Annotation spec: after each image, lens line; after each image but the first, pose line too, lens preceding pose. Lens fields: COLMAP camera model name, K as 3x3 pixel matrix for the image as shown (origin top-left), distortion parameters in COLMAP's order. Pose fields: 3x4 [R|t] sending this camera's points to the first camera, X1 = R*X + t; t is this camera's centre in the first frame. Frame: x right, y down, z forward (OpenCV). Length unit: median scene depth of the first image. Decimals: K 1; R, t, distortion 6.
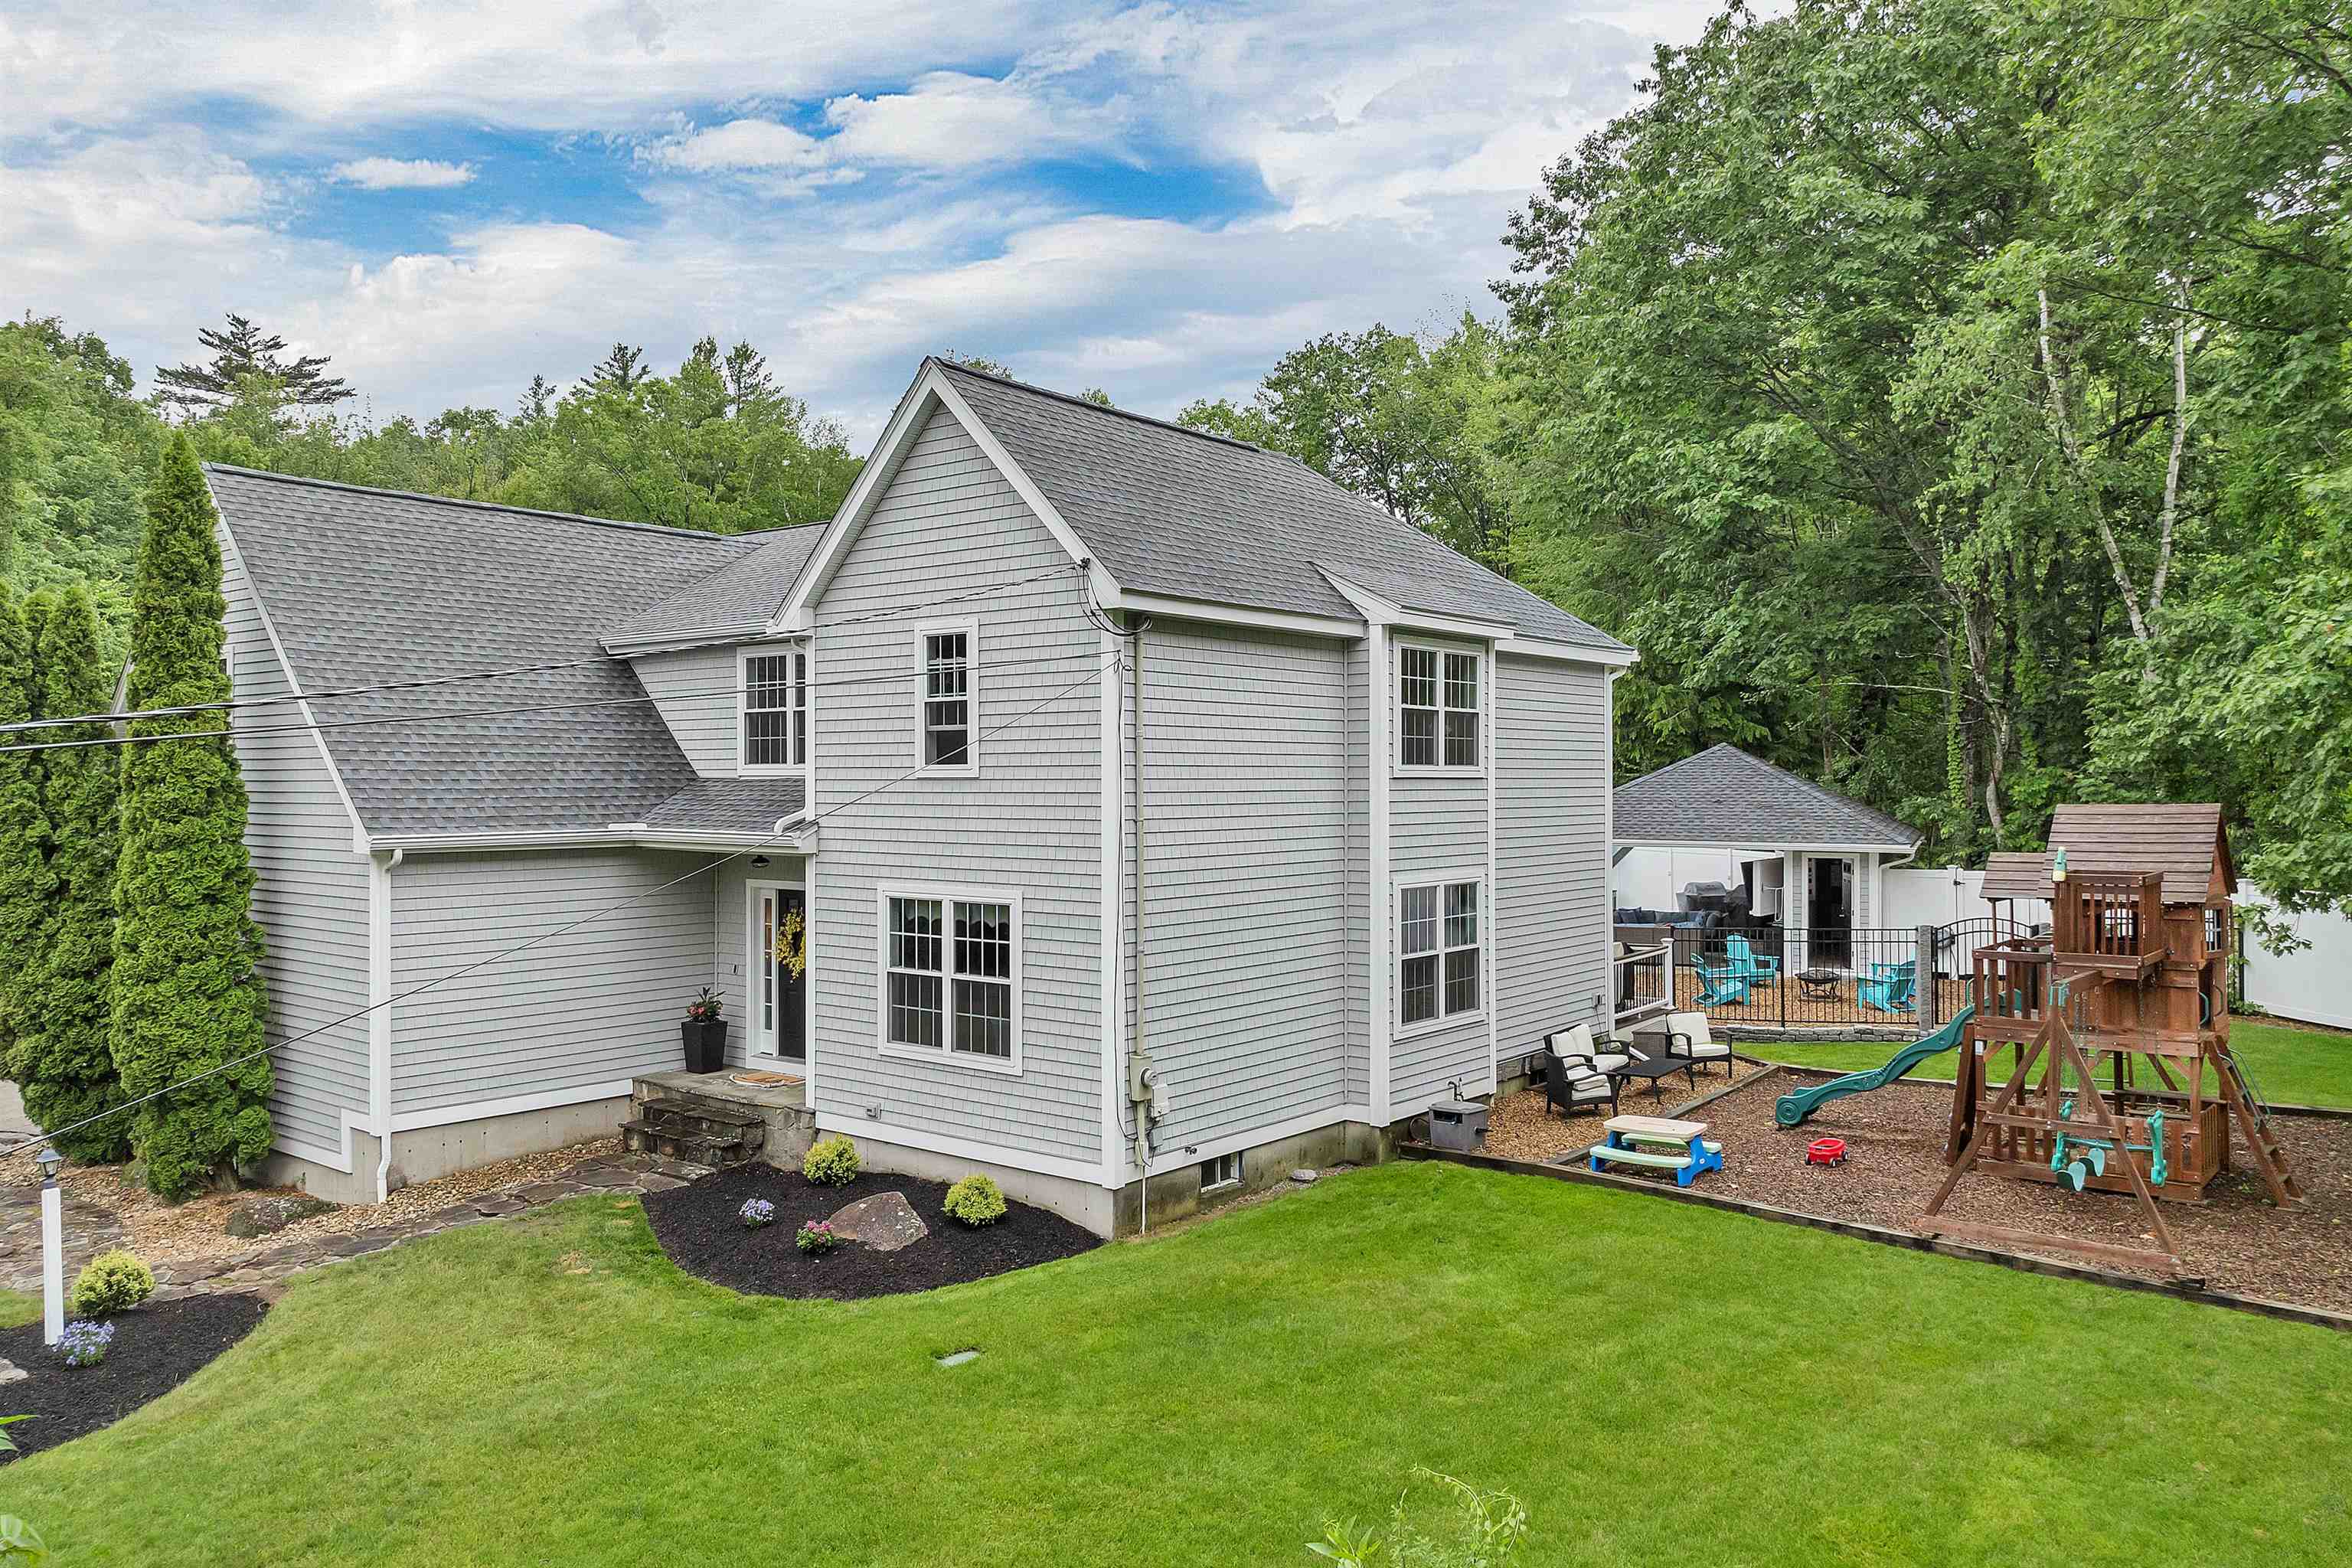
lens RADIAL K [[1685.8, 0, 1158.8], [0, 1685.8, 774.1], [0, 0, 1]] dist [-0.036607, 0.005596]
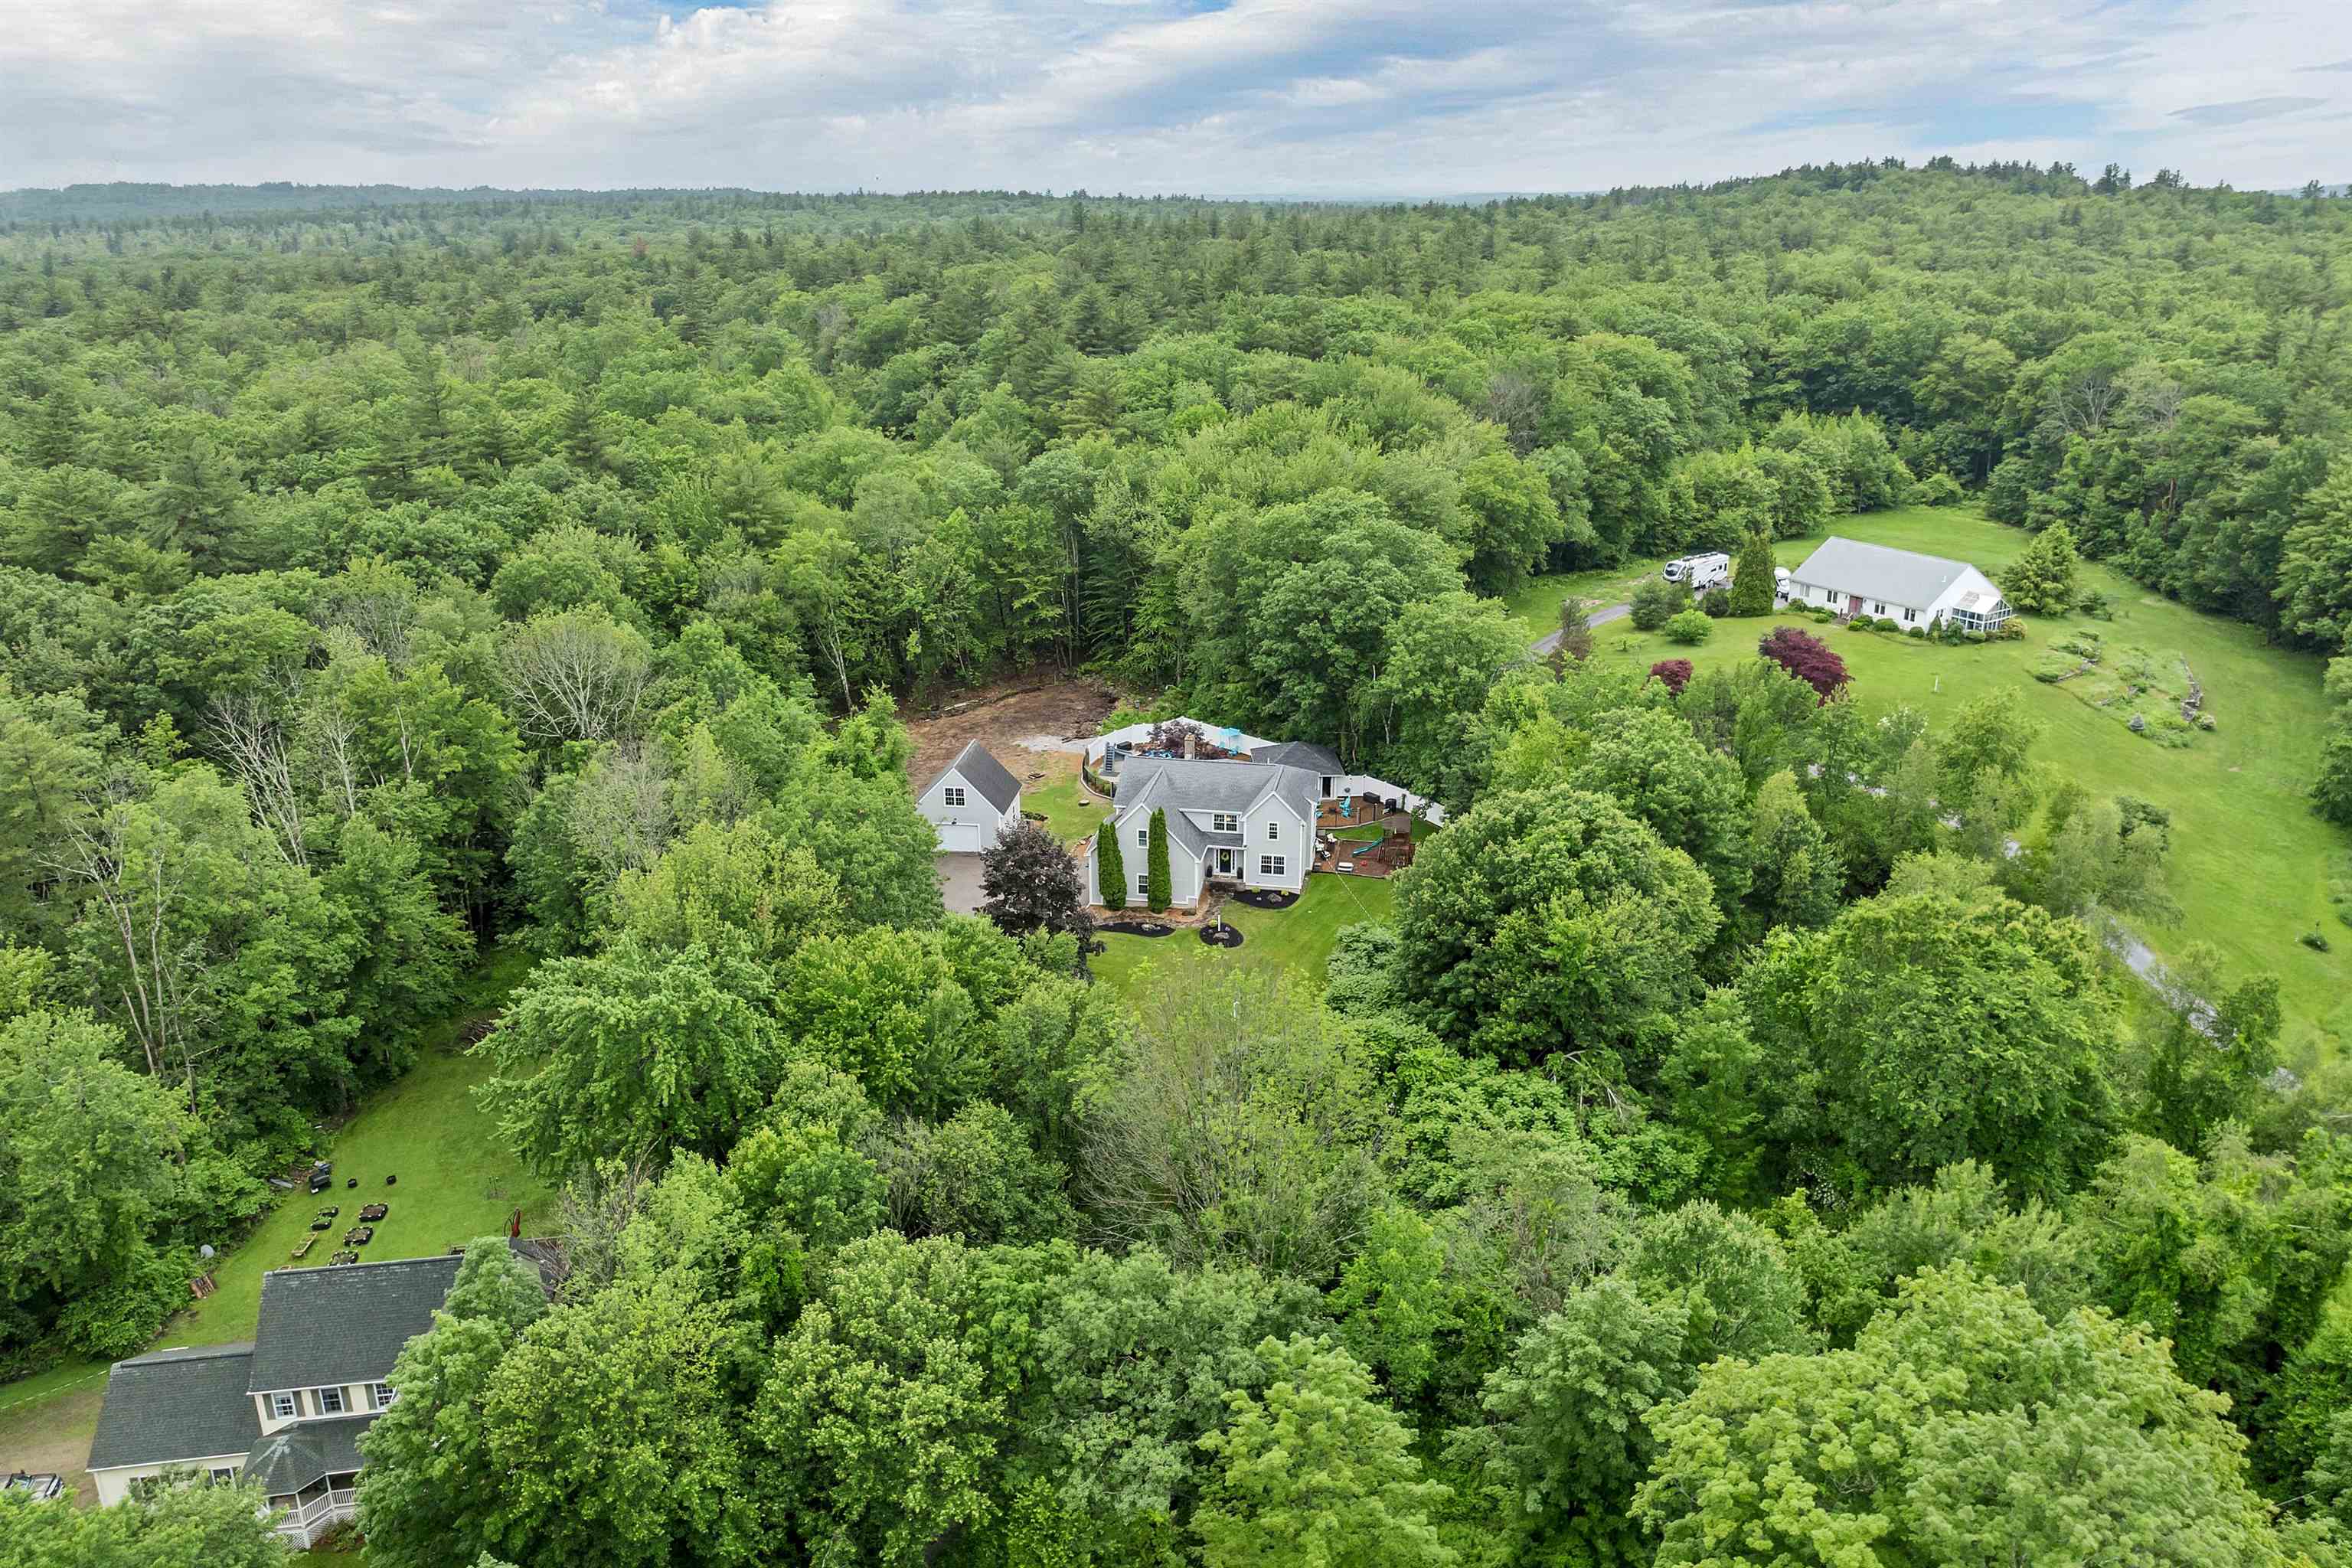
lens RADIAL K [[1685.8, 0, 1176.0], [0, 1685.8, 781.1], [0, 0, 1]] dist [-0.036607, 0.005596]
pose [[0.872577, -0.163890, 0.460162, -3.941281], [-0.000539, 0.941712, 0.336419, -2.795079], [-0.488476, -0.293799, 0.821628, -4.928608]]
